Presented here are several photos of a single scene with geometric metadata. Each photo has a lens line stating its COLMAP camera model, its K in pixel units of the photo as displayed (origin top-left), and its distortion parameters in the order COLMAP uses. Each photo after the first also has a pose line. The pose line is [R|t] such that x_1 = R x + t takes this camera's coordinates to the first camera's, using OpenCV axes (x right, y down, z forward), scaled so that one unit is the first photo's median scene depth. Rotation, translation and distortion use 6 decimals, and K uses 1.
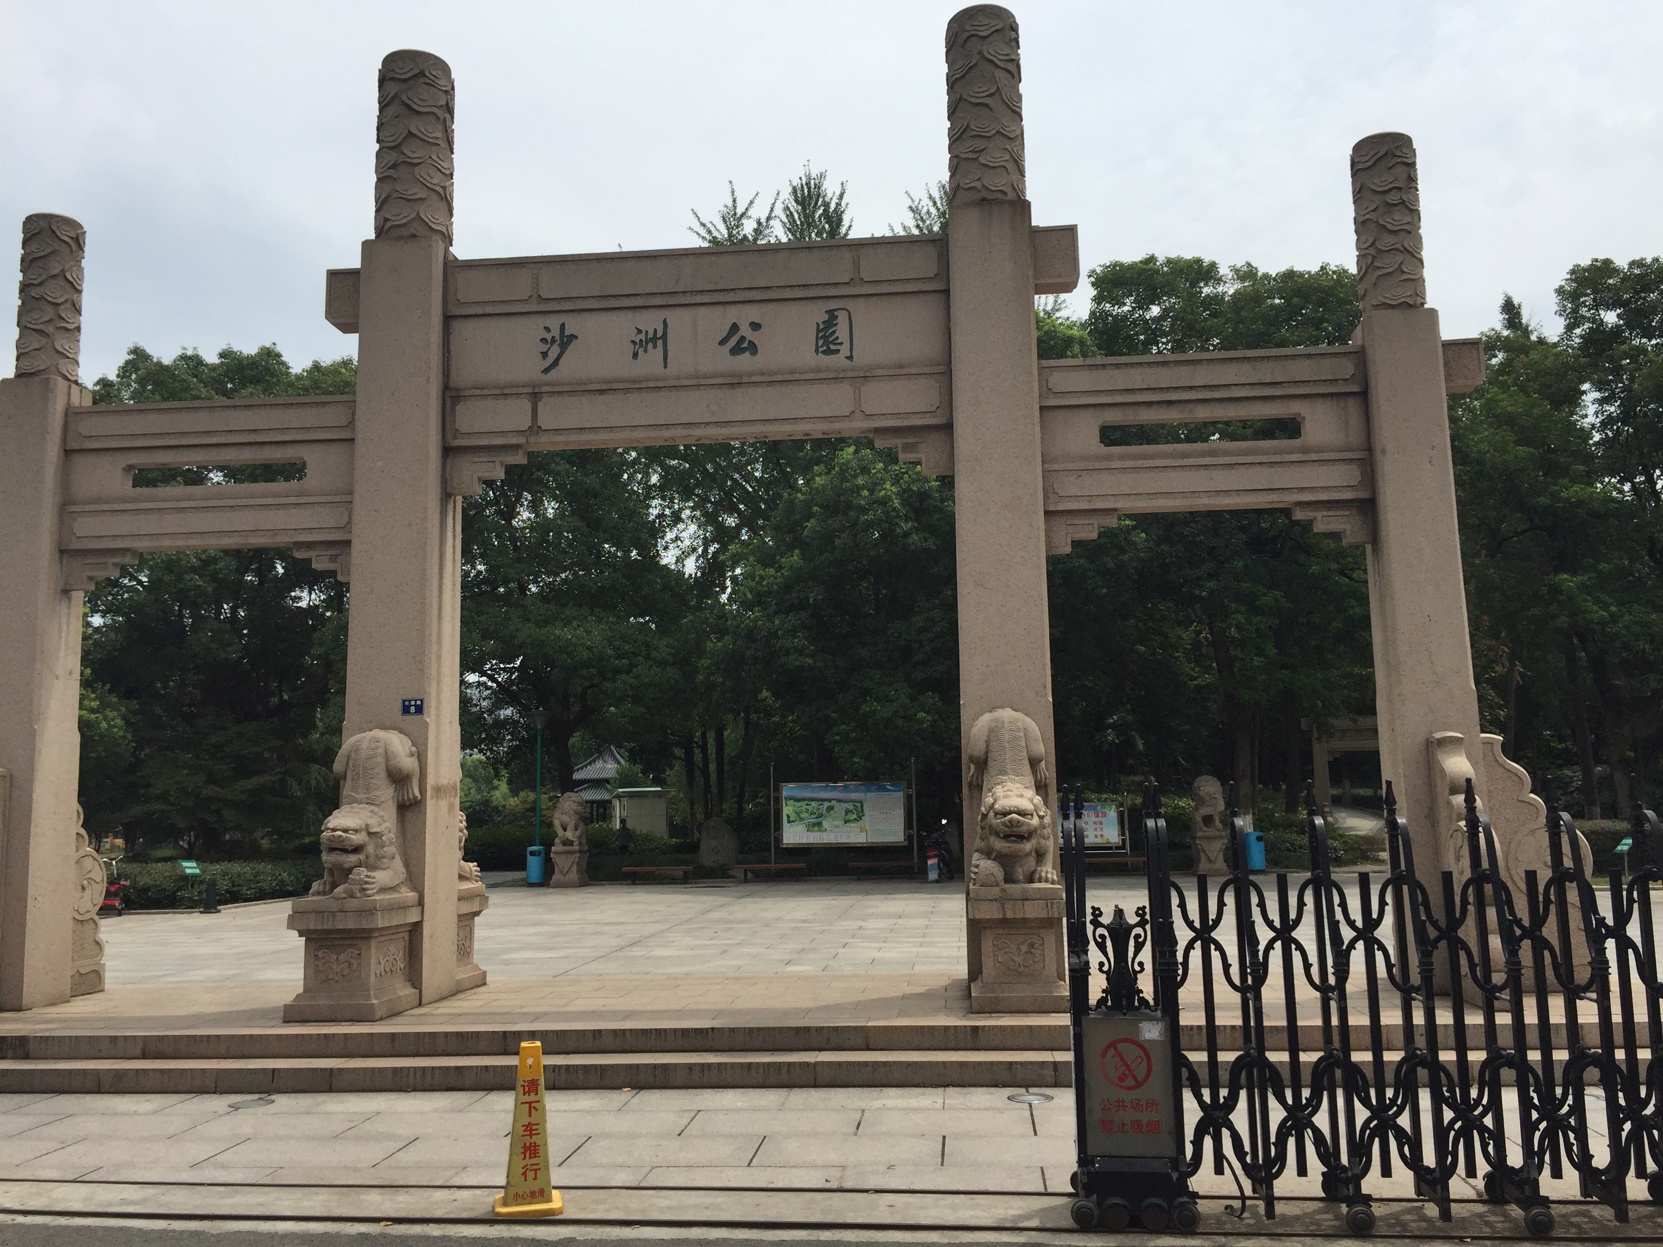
lens RADIAL K [[1424.4, 0, 832.7], [0, 1424.4, 623.0], [0, 0, 1]] dist [0.008447, 0.003894]
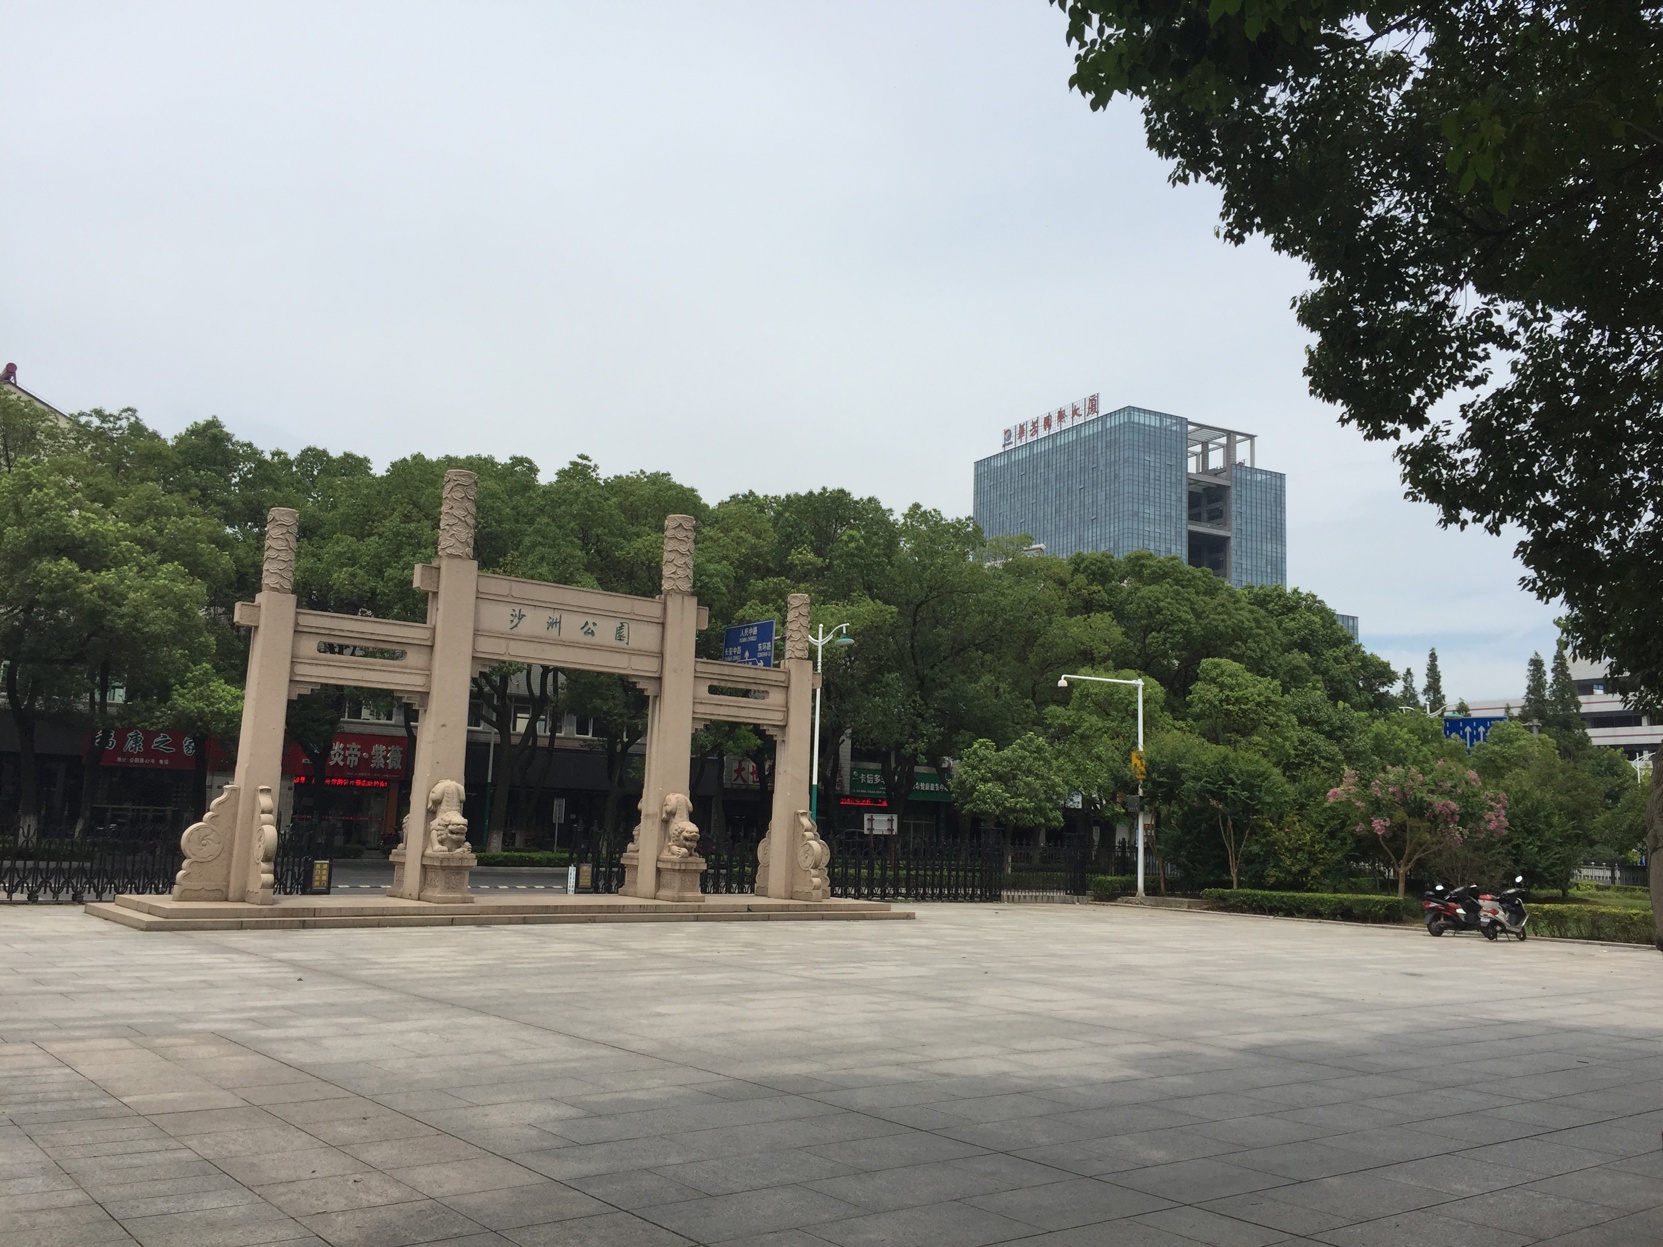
lens RADIAL K [[1424.4, 0, 830.9], [0, 1424.4, 621.6], [0, 0, 1]] dist [0.008447, 0.003894]
pose [[0.723520, 0.146910, 0.674489, -1.390735], [-0.135907, 0.988283, -0.069470, -0.099050], [-0.676792, -0.041405, 0.735009, -1.044518]]
